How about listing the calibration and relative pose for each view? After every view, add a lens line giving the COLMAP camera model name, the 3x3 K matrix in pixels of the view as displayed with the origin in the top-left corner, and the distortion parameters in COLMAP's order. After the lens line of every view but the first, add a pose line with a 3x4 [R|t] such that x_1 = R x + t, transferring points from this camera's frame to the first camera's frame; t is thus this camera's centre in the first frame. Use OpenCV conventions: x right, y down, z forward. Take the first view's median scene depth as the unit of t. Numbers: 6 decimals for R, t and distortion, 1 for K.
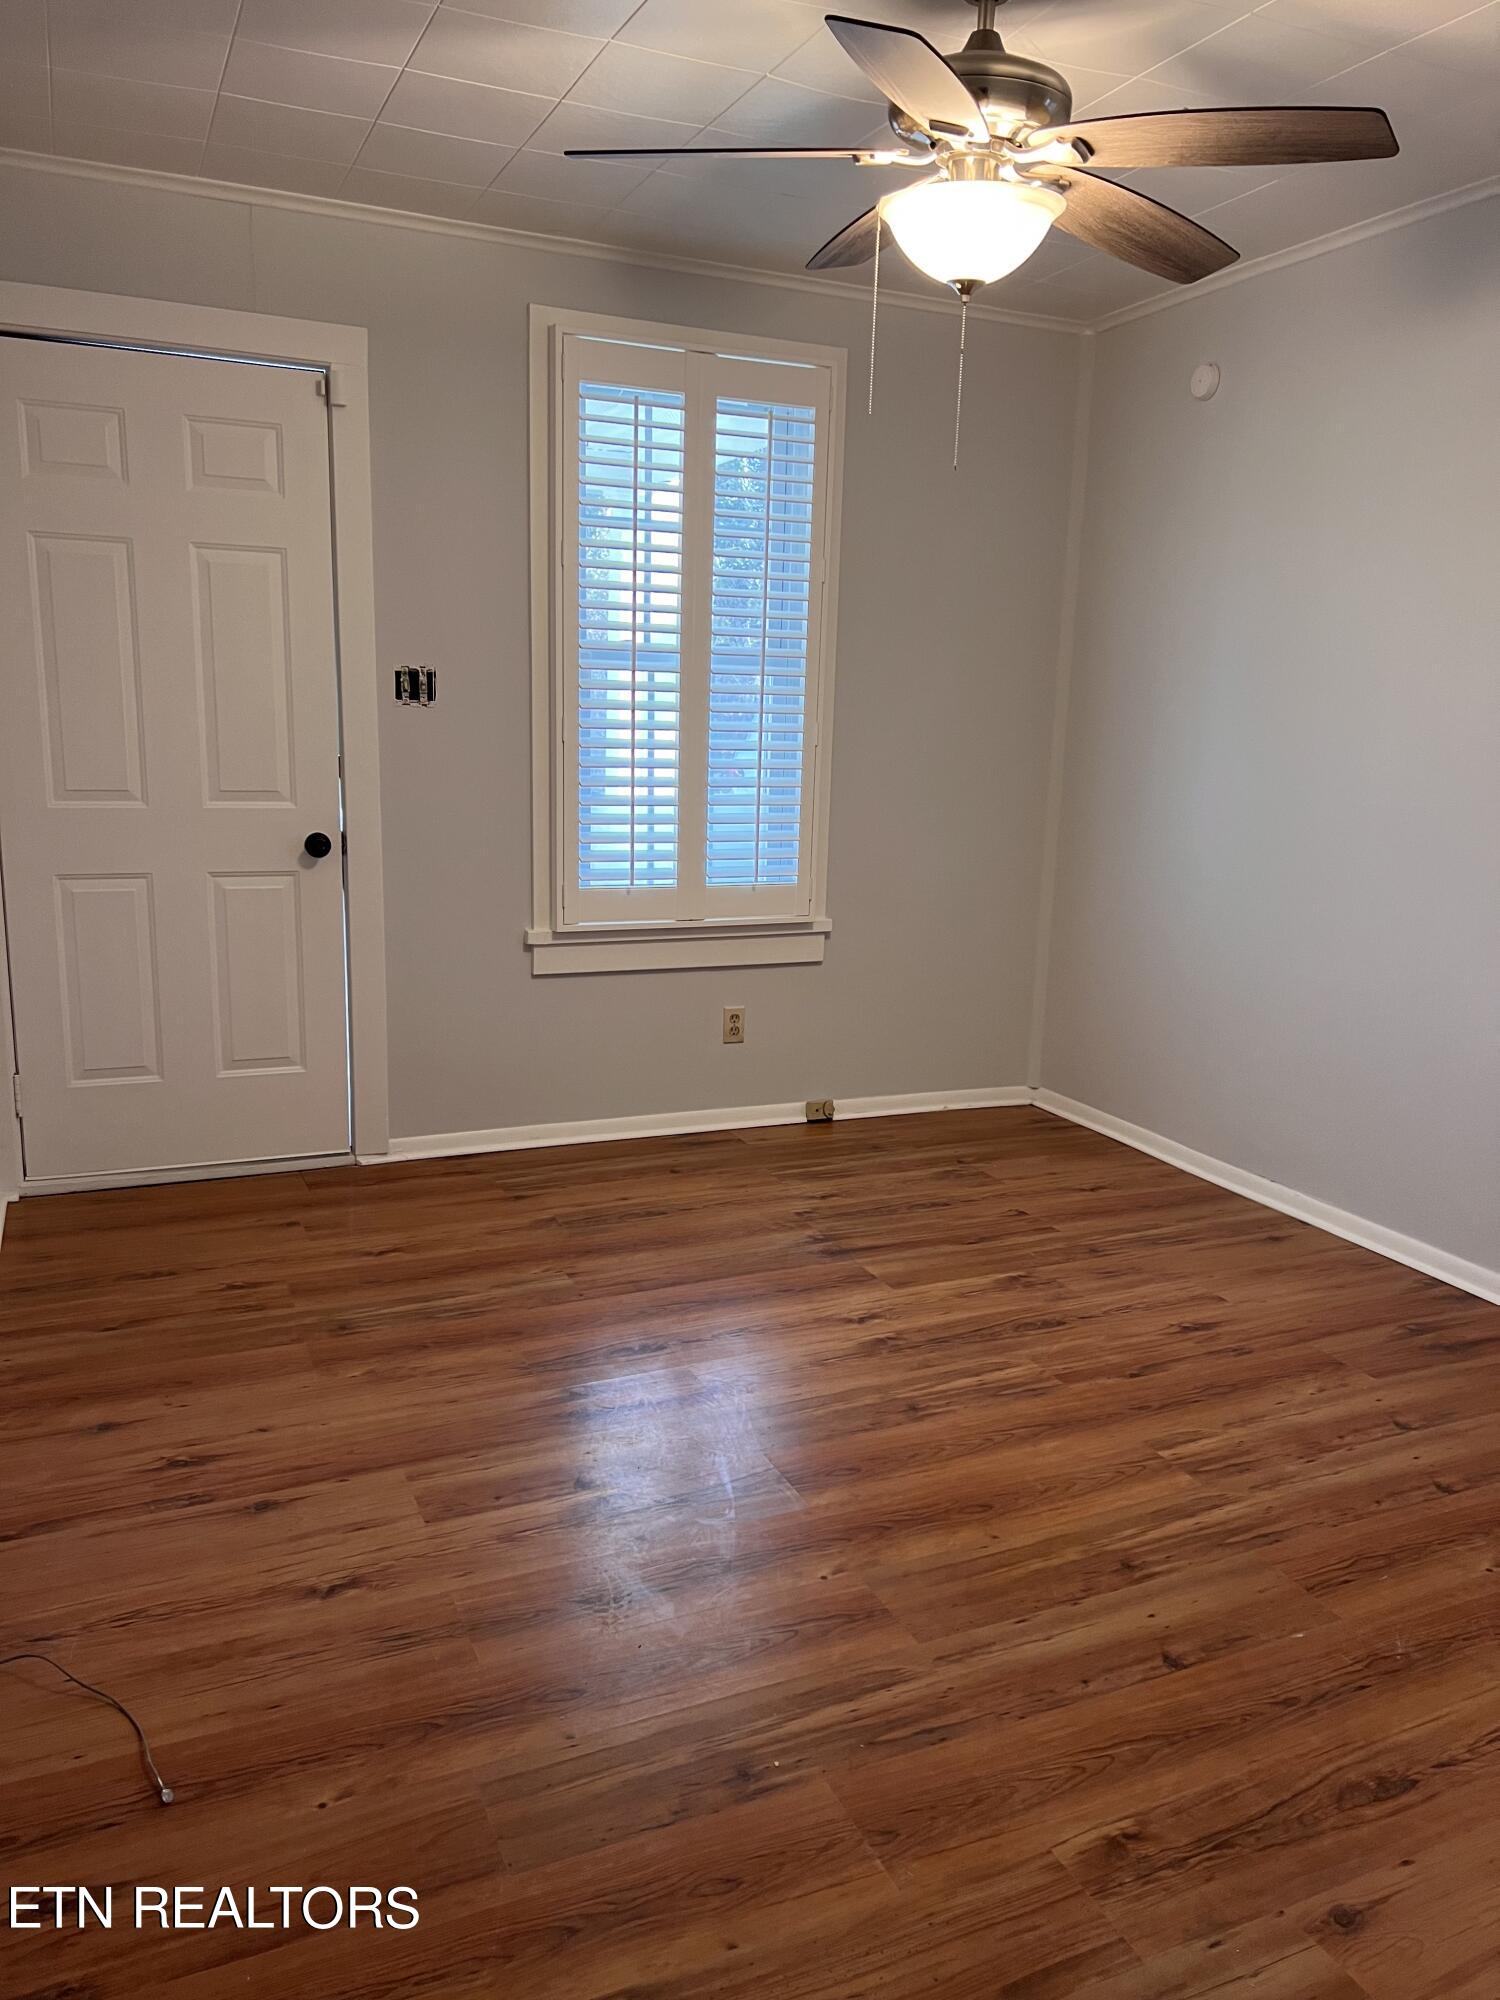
lens RADIAL K [[1507.2, 0, 767.7], [0, 1507.2, 992.9], [0, 0, 1]] dist [0.036194, -0.033533]
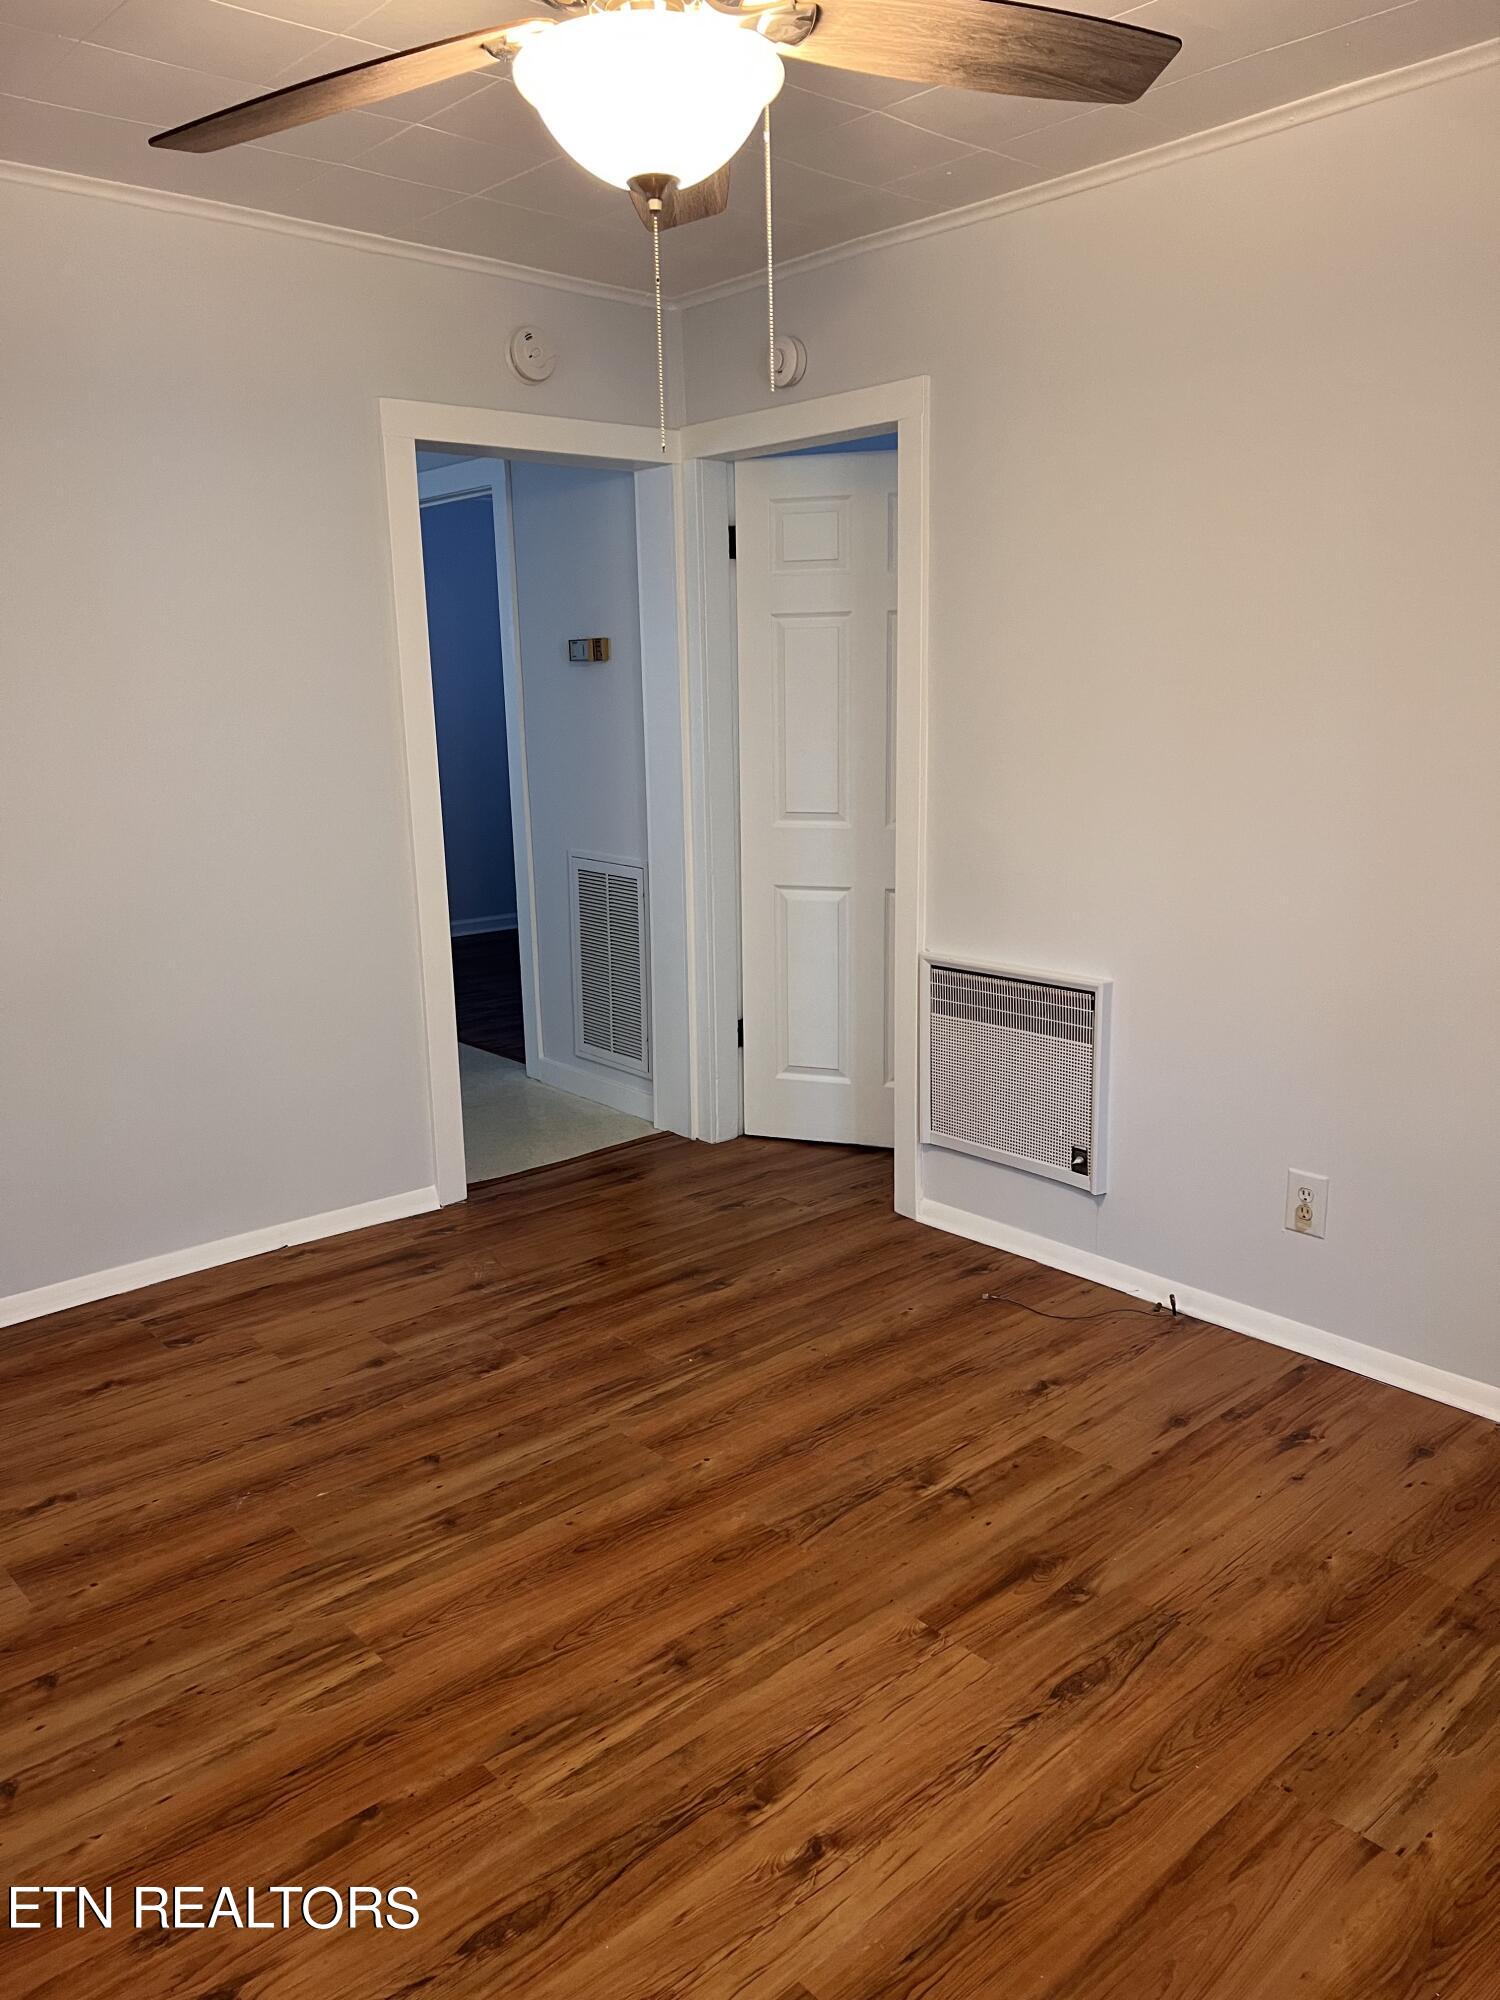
lens RADIAL K [[1479.7, 0, 750.0], [0, 1479.7, 1000.0], [0, 0, 1]] dist [0.062629, -0.071815]
pose [[-0.956657, 0.050216, -0.286855, 0.284392], [-0.069961, 0.916545, 0.393765, -0.370592], [0.282689, 0.396766, -0.873306, 1.649398]]
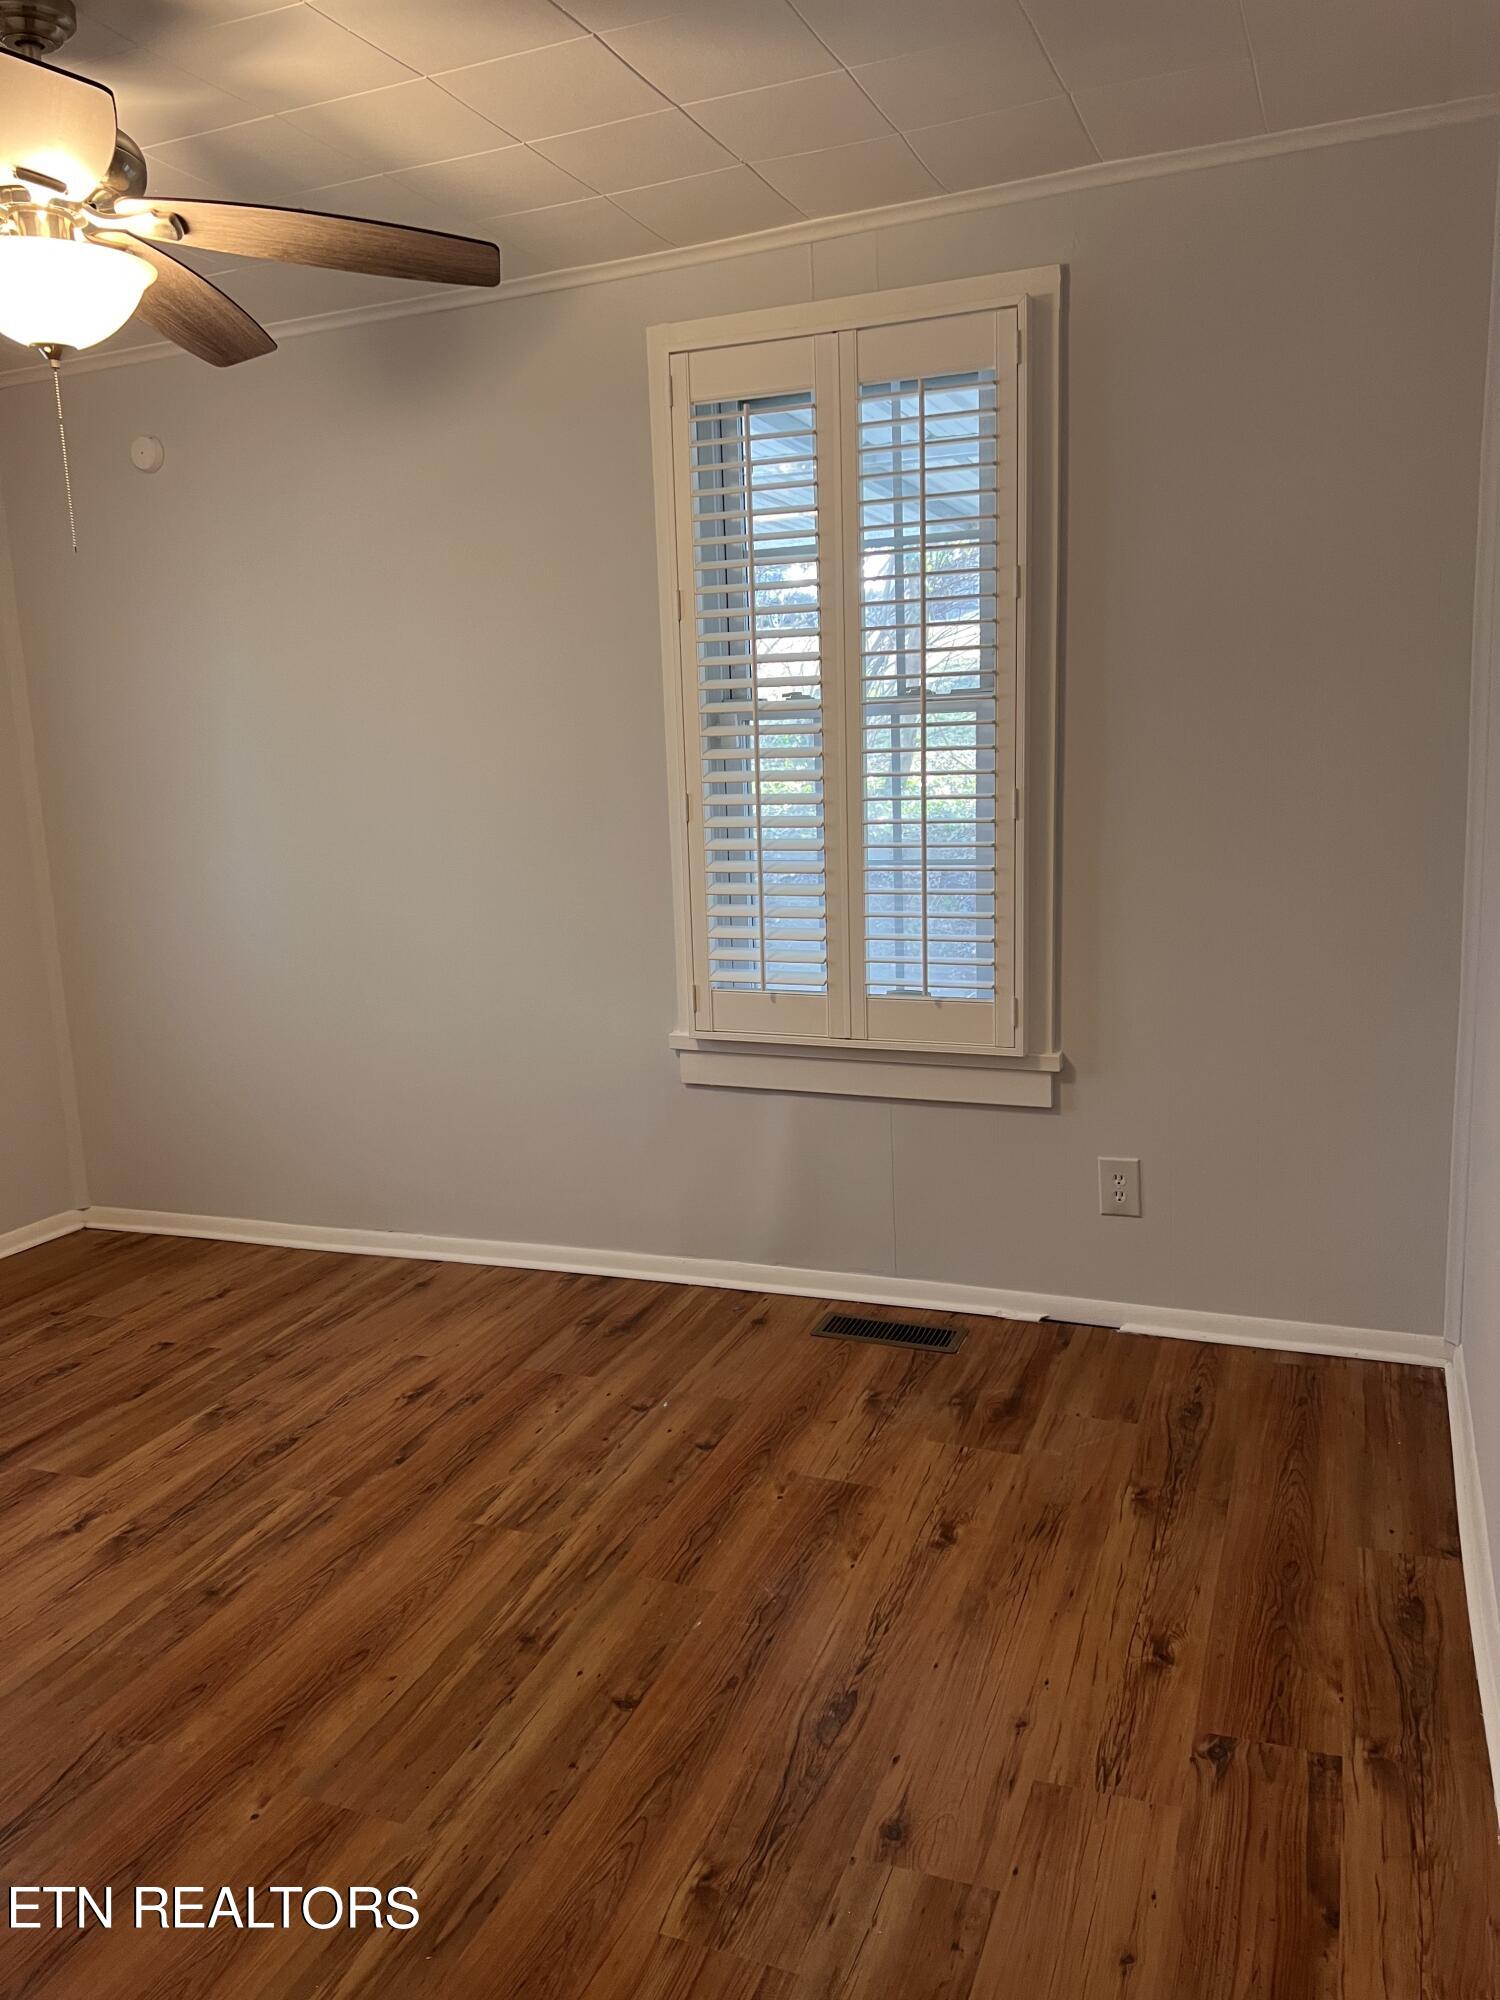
lens RADIAL K [[1503.6, 0, 737.7], [0, 1503.6, 962.1], [0, 0, 1]] dist [0.049569, -0.048574]
pose [[0.724538, -0.163810, 0.669486, -0.228961], [0.197672, 0.979928, 0.025842, -0.052206], [-0.660281, 0.113615, 0.742375, 0.100766]]
